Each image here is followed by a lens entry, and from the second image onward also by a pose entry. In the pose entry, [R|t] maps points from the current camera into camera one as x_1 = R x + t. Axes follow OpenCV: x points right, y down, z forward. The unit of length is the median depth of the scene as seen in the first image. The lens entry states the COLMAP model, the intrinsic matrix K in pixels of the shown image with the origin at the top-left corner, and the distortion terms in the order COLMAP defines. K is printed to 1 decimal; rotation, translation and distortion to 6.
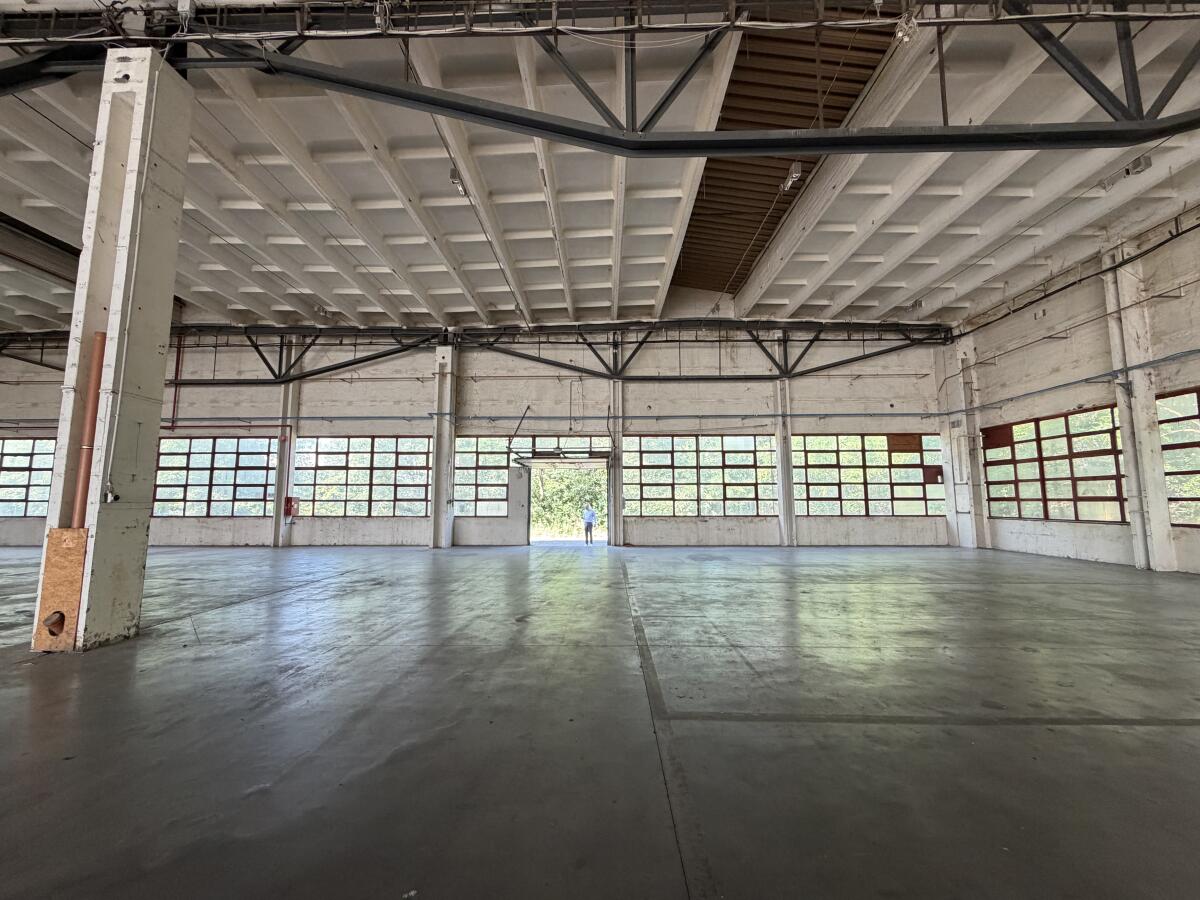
lens RADIAL K [[480.5, 0, 596.4], [0, 480.5, 448.9], [0, 0, 1]] dist [0.001003, 0.000188]
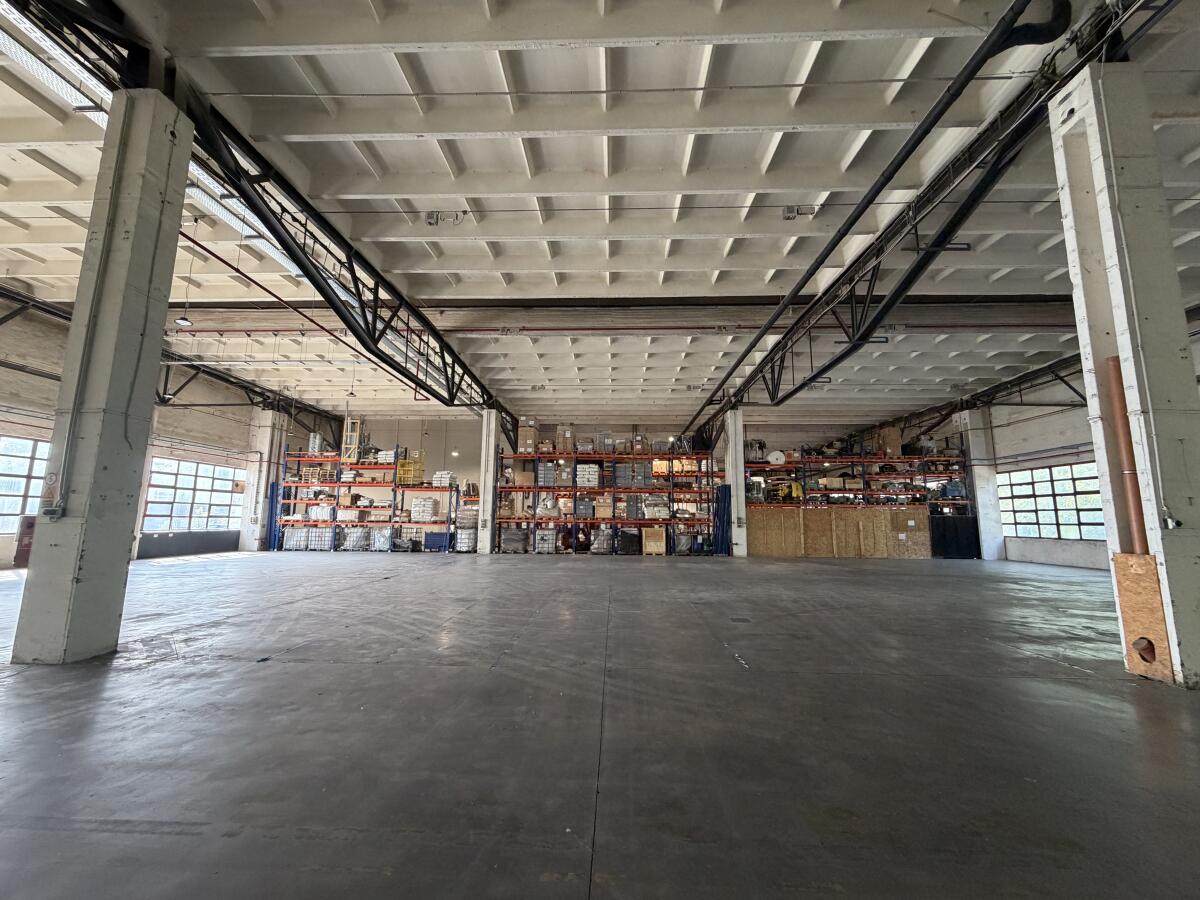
lens RADIAL K [[480.5, 0, 596.4], [0, 480.5, 448.9], [0, 0, 1]] dist [0.001003, 0.000188]
pose [[-0.016905, -0.145106, -0.989272, -0.049504], [0.098135, 0.984395, -0.146067, -0.013187], [0.995029, -0.099552, -0.002401, -0.086833]]
